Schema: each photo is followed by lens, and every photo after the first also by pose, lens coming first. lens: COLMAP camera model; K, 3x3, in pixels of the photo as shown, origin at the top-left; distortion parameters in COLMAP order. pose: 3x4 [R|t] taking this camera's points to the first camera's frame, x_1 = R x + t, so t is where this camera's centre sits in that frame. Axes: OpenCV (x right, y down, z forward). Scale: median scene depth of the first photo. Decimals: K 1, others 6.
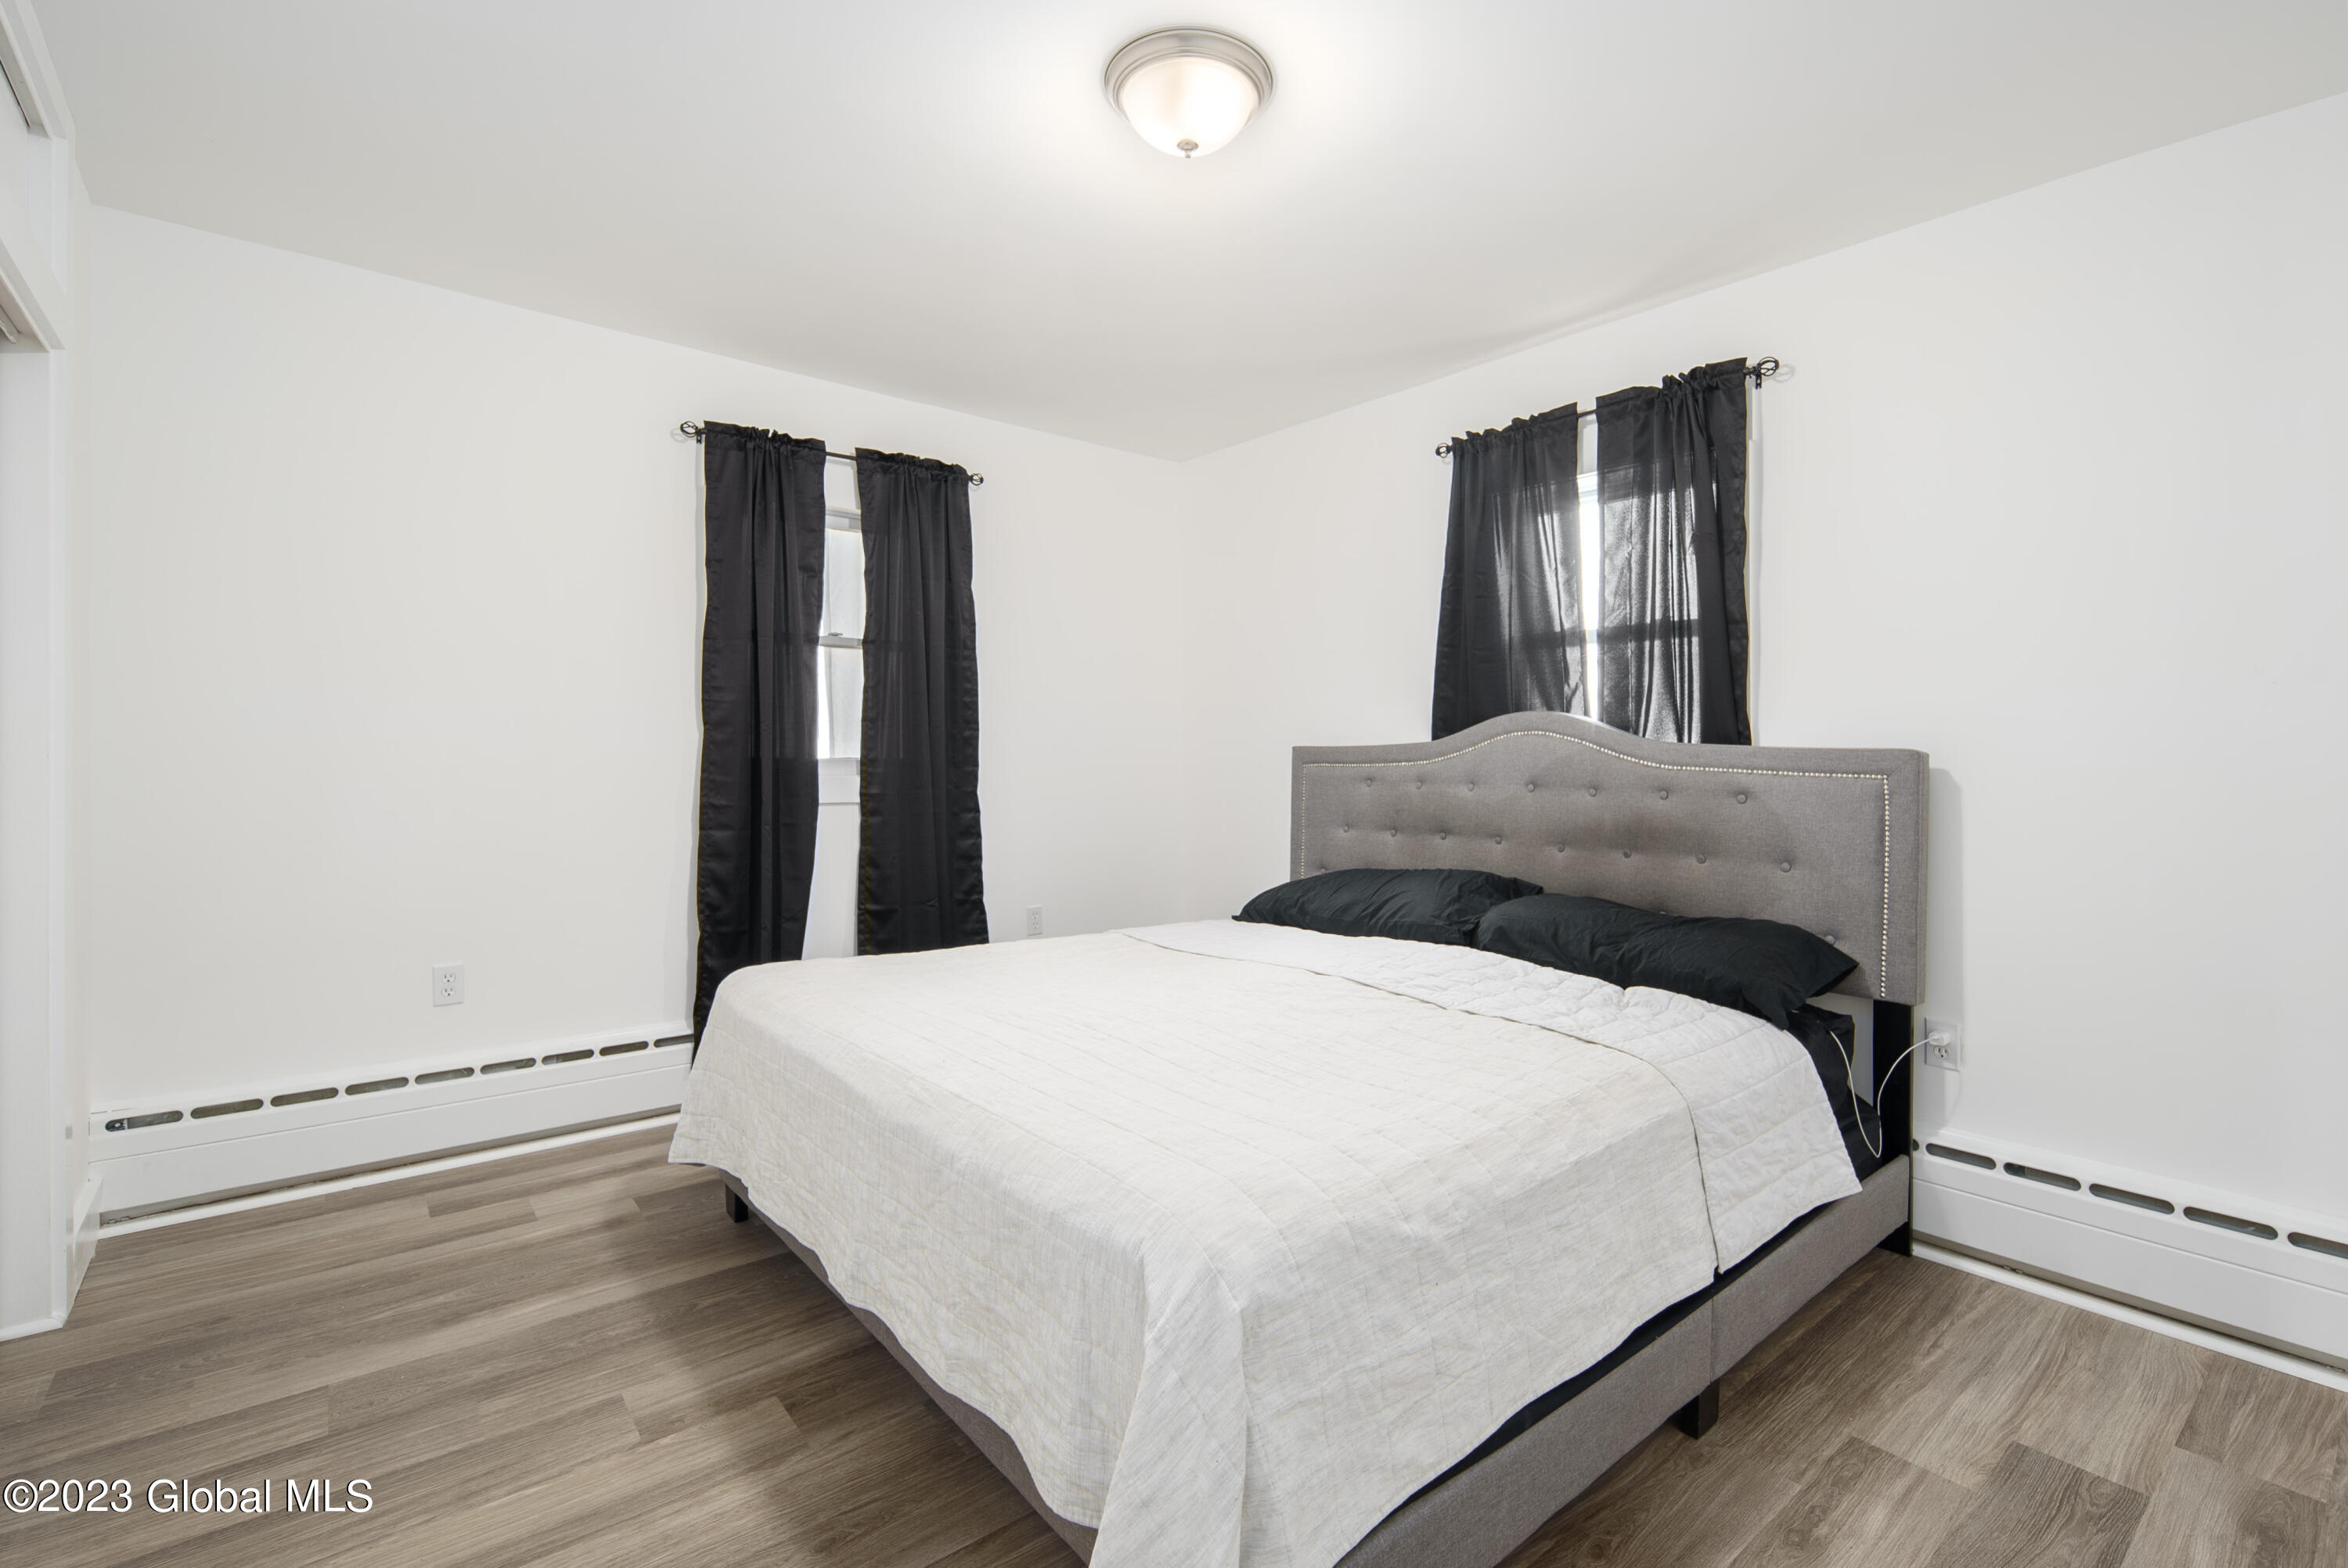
lens RADIAL K [[1061.8, 0, 1172.0], [0, 1061.8, 748.4], [0, 0, 1]] dist [0.002168, -0.007496]
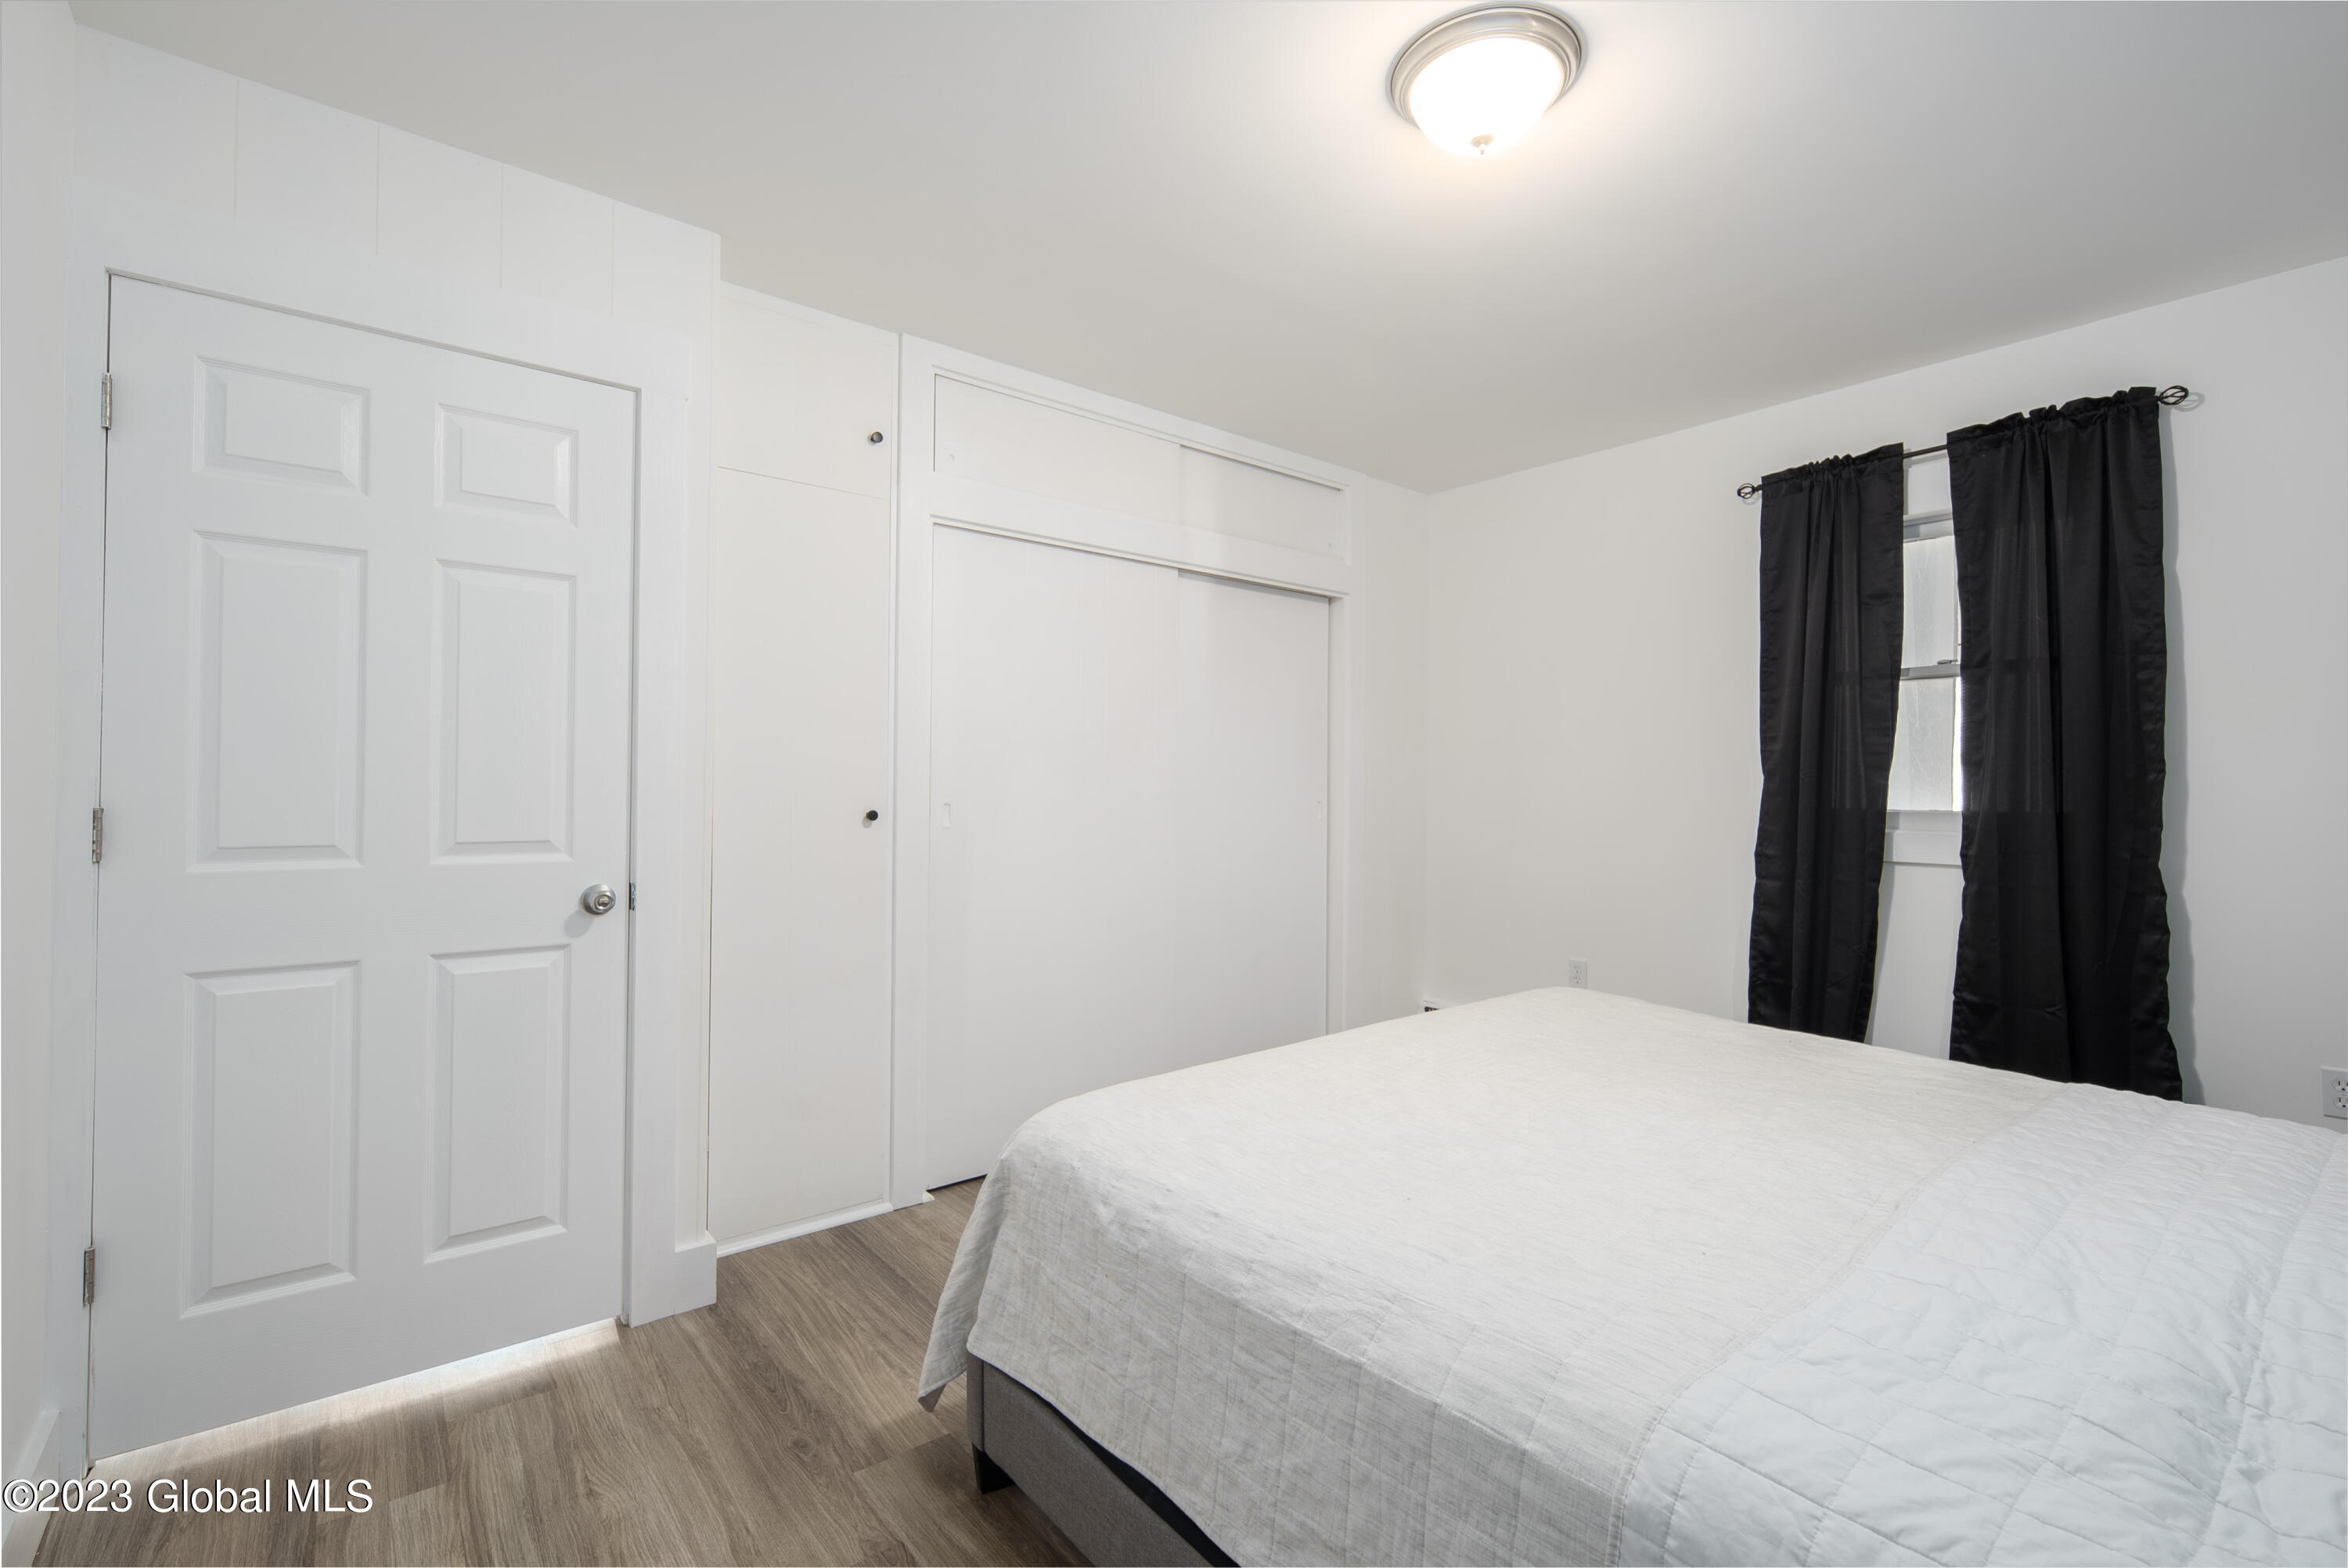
lens RADIAL K [[1042.9, 0, 1174.0], [0, 1042.9, 784.0], [0, 0, 1]] dist [-0.011575, -0.000451]
pose [[-0.014250, -0.011380, -0.999834, 0.515420], [-0.007338, 0.999910, -0.011276, 0.002064], [0.999872, 0.007176, -0.014332, 0.417689]]
